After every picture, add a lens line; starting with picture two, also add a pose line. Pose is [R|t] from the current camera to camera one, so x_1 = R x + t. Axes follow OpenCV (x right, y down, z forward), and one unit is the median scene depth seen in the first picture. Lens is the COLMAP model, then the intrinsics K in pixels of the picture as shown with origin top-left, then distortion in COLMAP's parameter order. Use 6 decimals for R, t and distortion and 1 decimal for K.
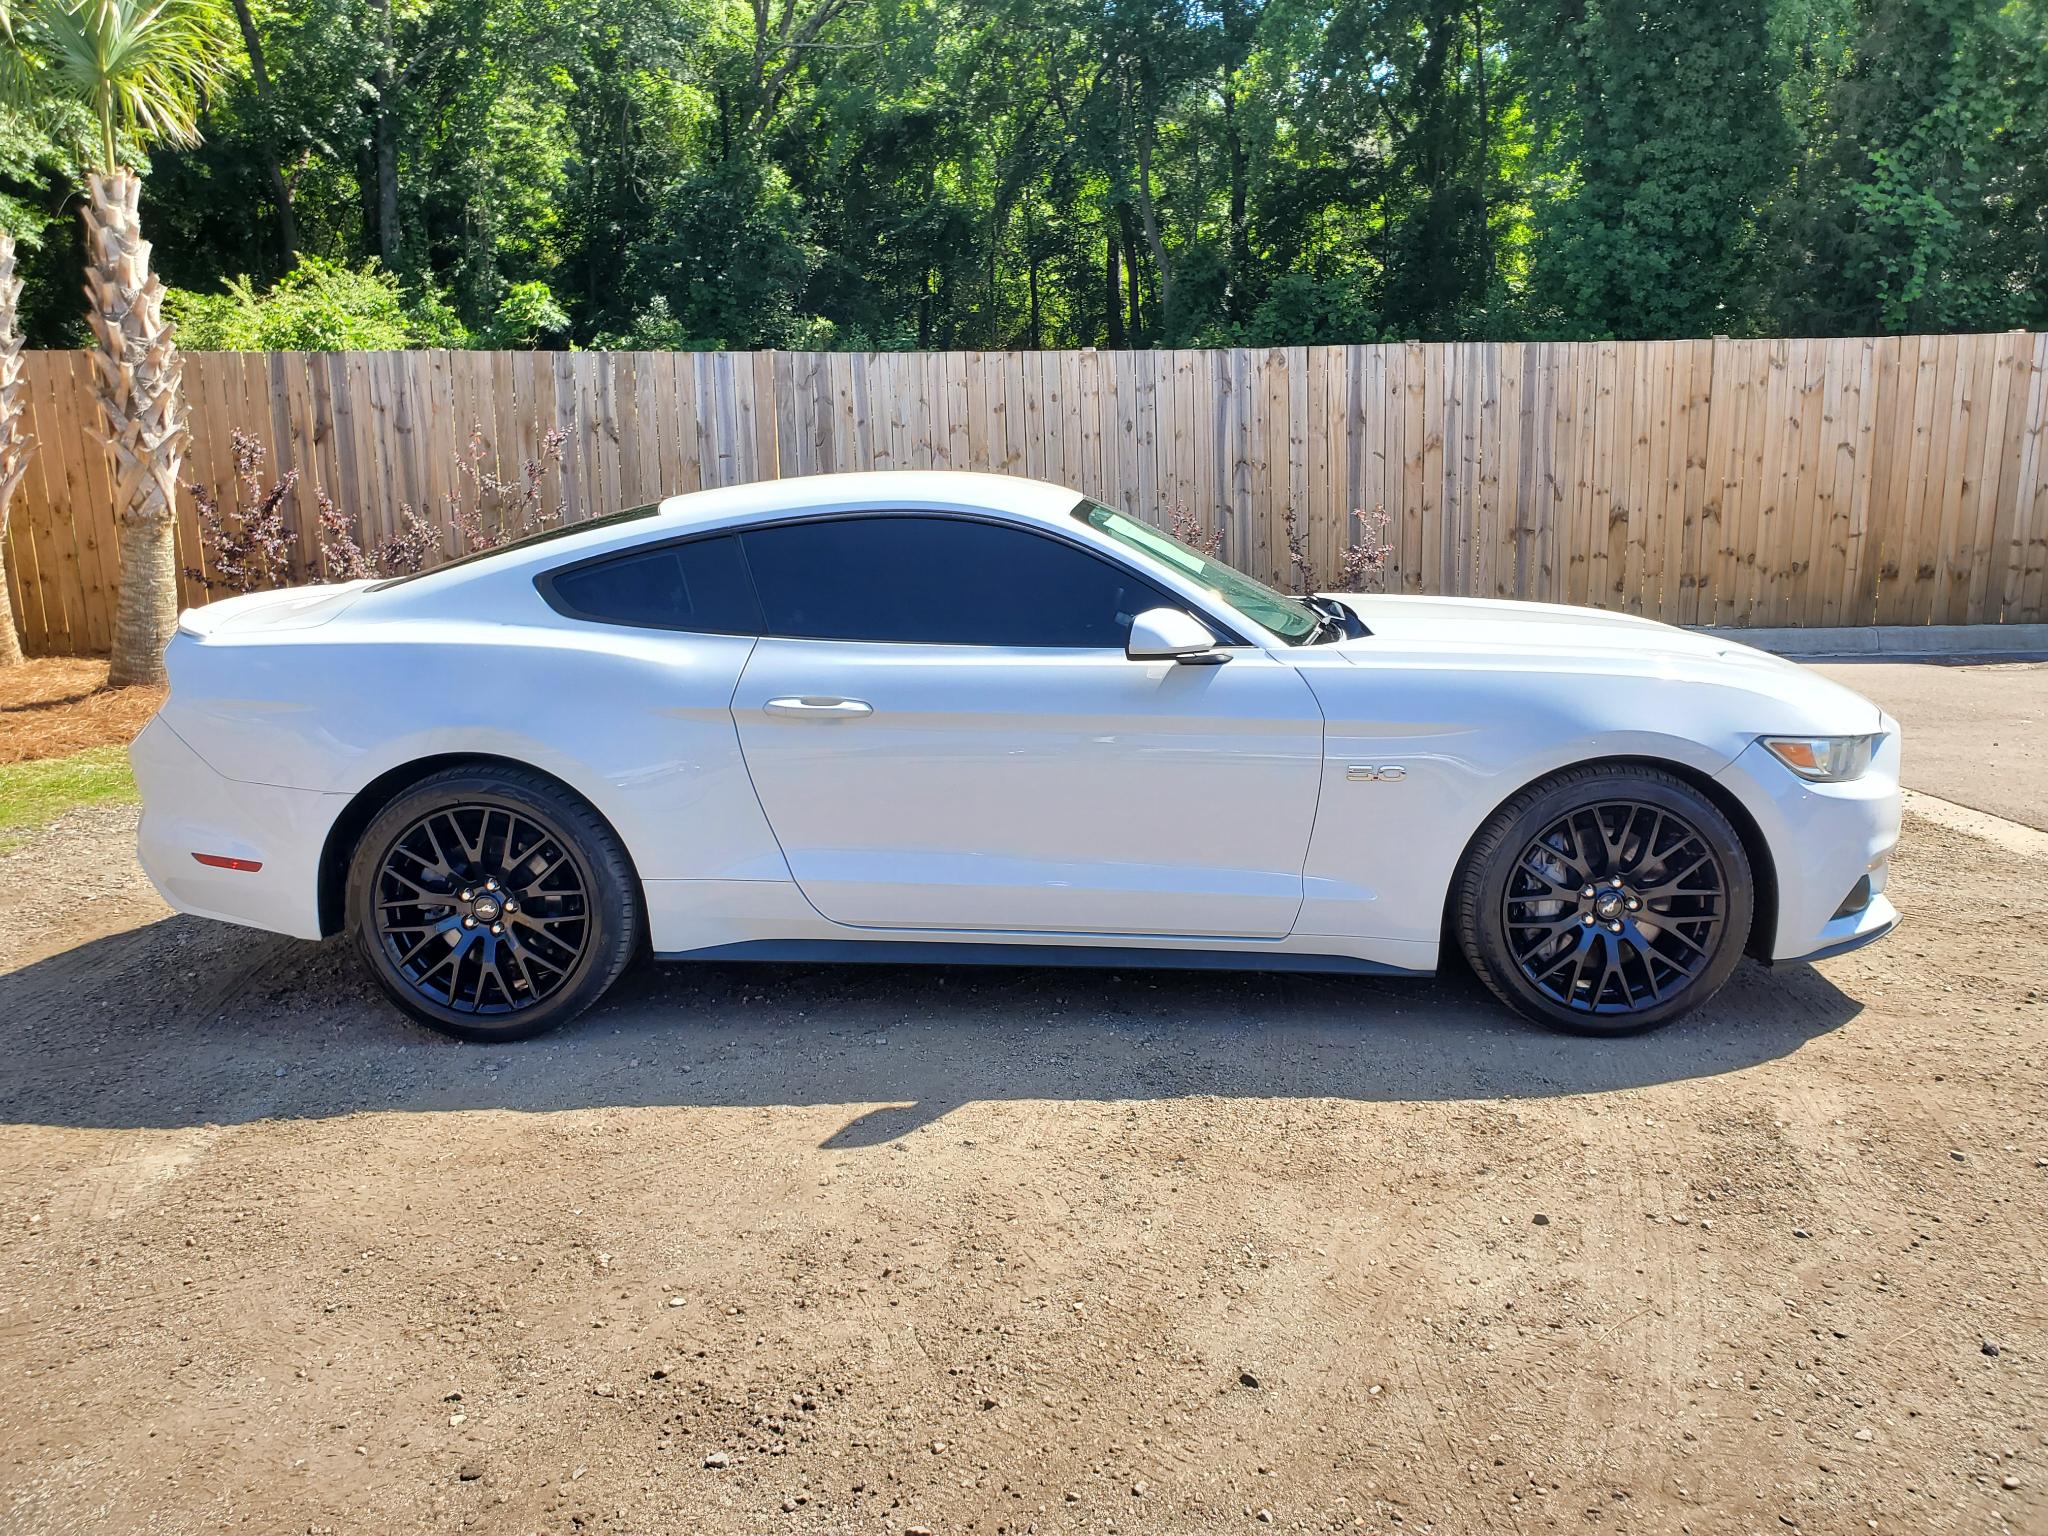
lens RADIAL K [[1599.1, 0, 1032.9], [0, 1599.1, 782.3], [0, 0, 1]] dist [0.006435, 0.001843]
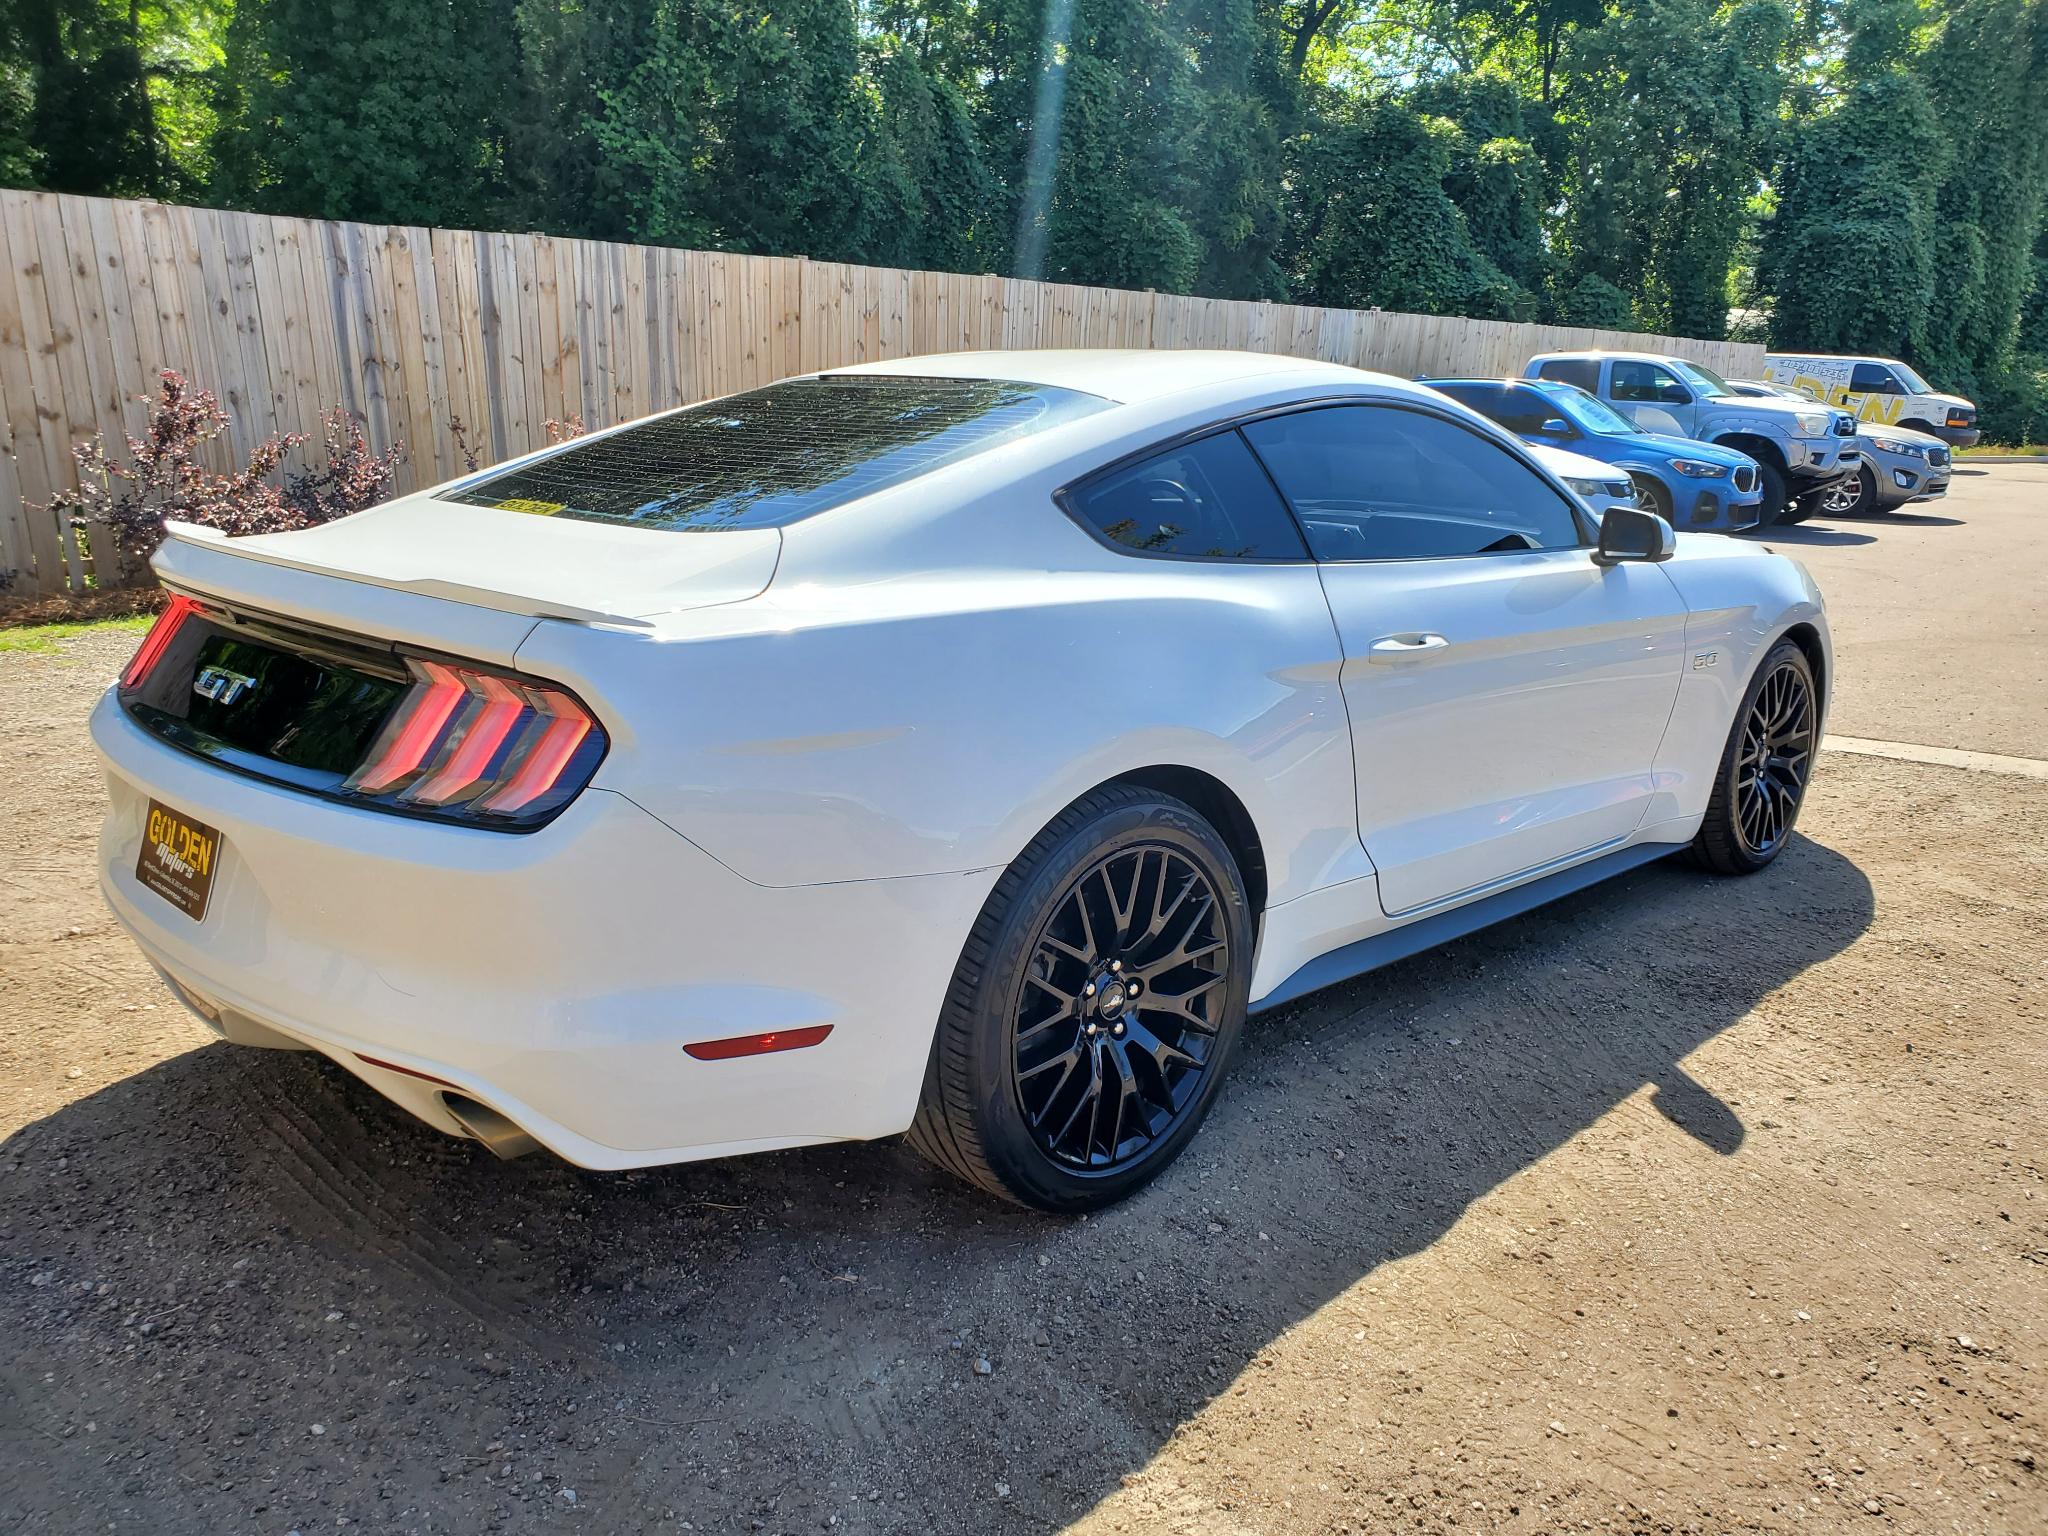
lens RADIAL K [[1583.0, 0, 981.5], [0, 1583.0, 766.3], [0, 0, 1]] dist [0.003766, 0.052584]
pose [[0.693777, -0.144060, 0.705635, -0.267956], [0.115165, 0.989373, 0.088757, -0.026203], [-0.710923, 0.019687, 0.702995, 0.188742]]
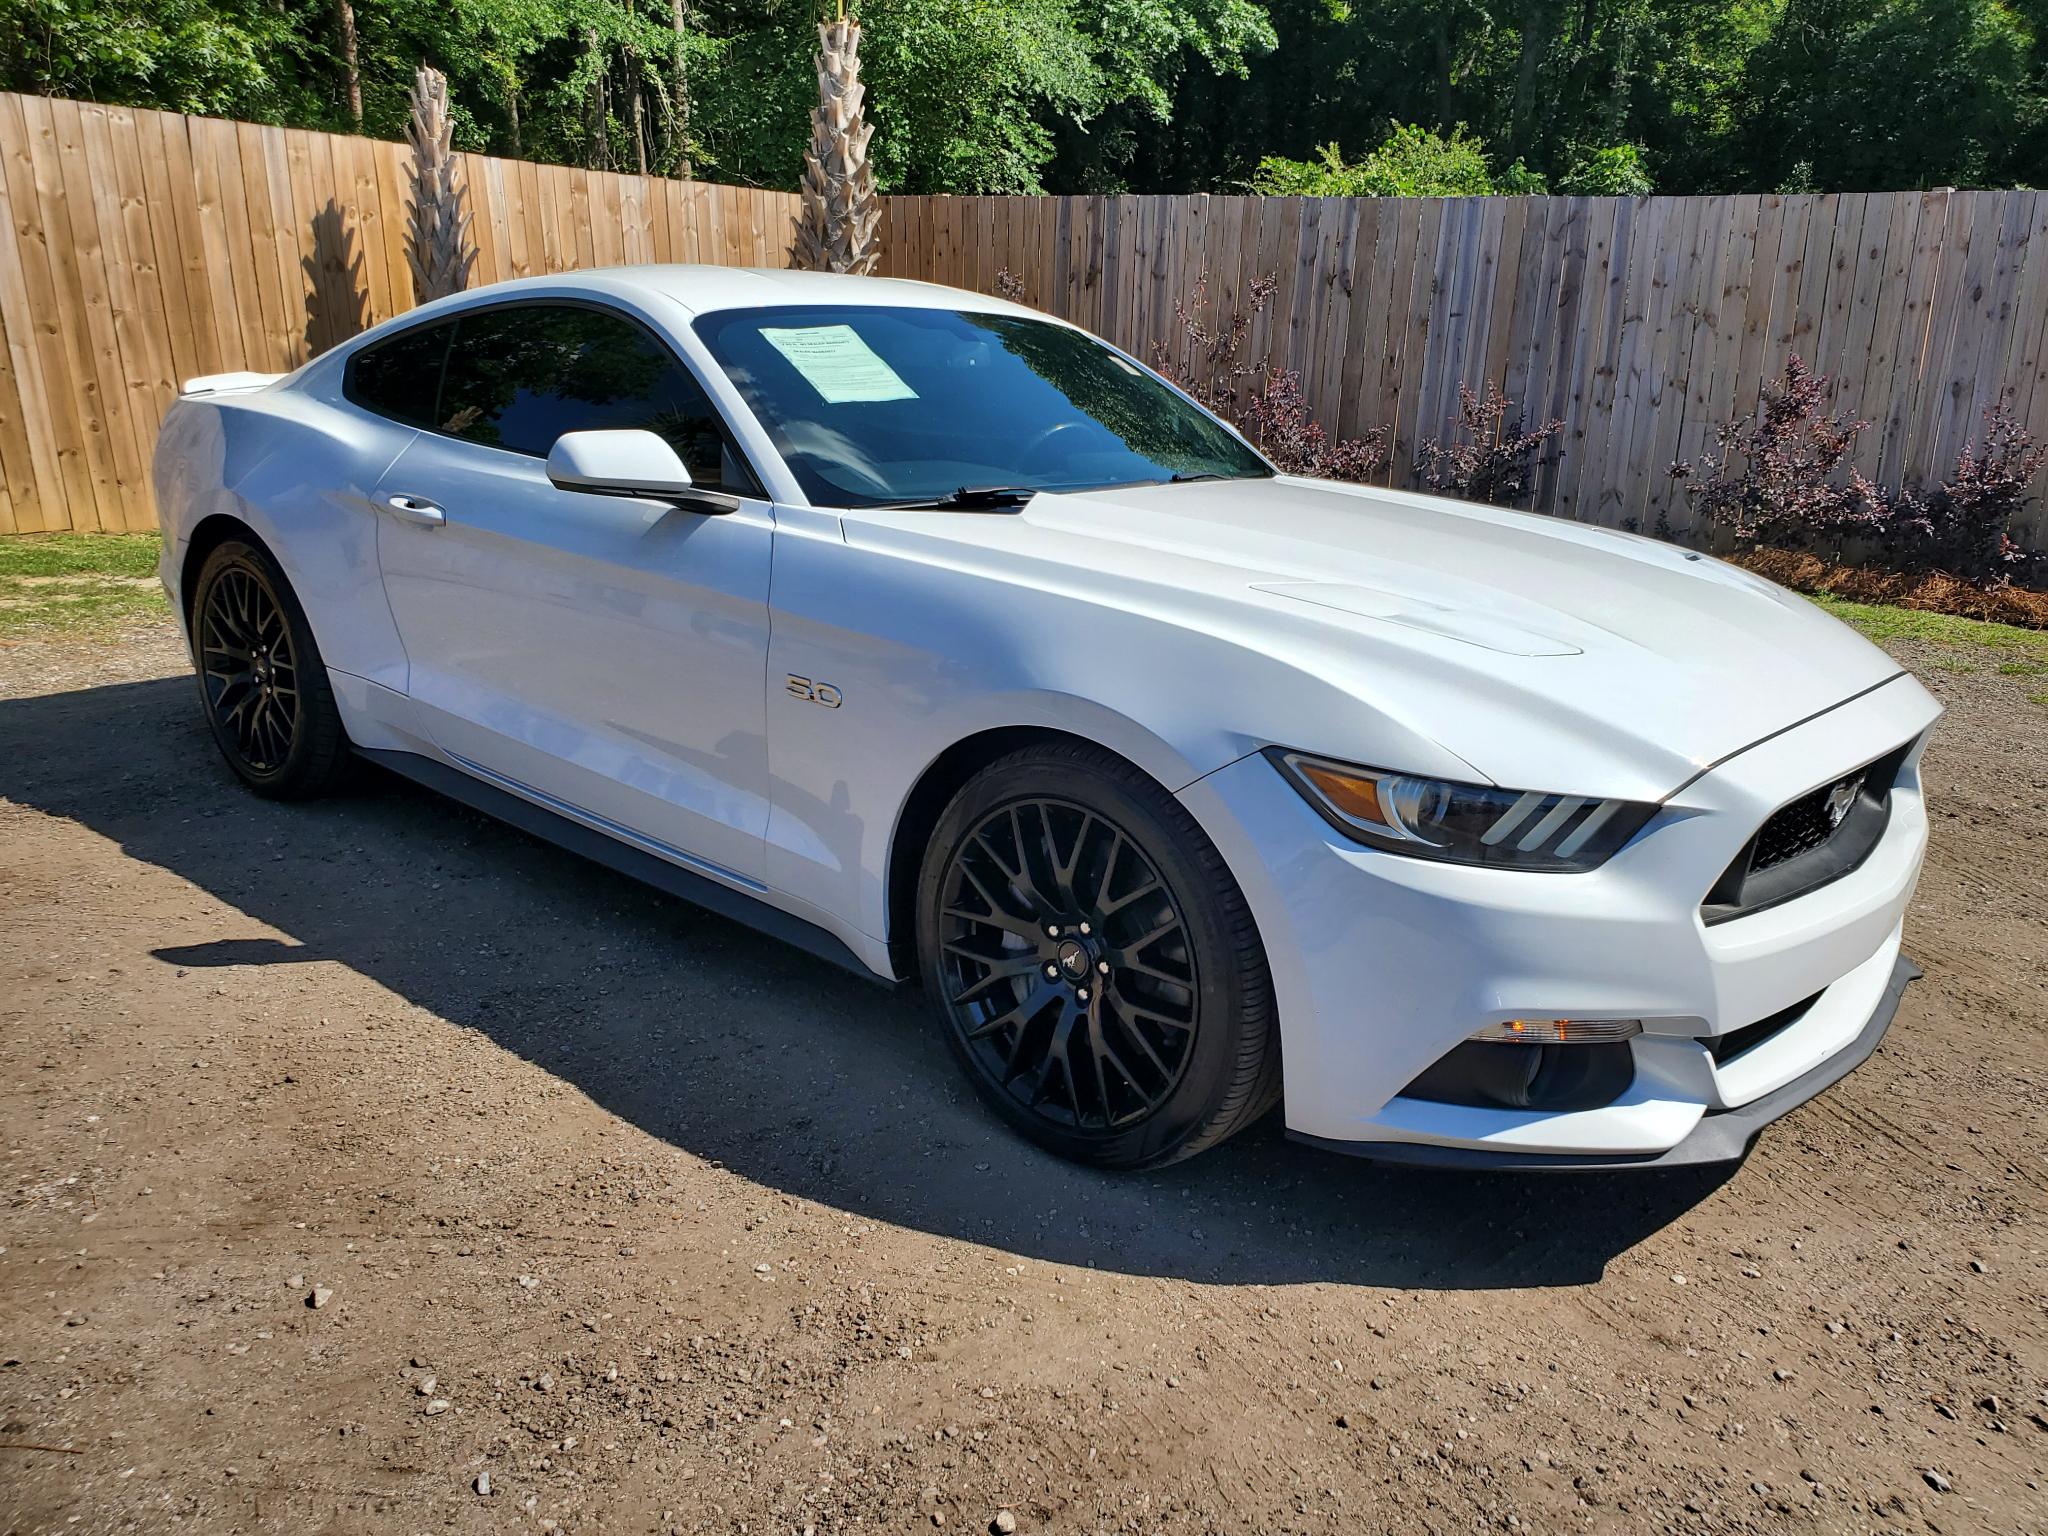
lens RADIAL K [[1567.9, 0, 1022.9], [0, 1567.9, 763.7], [0, 0, 1]] dist [0.061978, -0.046557]
pose [[0.783859, 0.210816, -0.584056, 0.194707], [-0.172682, 0.977508, 0.121078, -0.020708], [0.596445, 0.005948, 0.802632, 0.133133]]
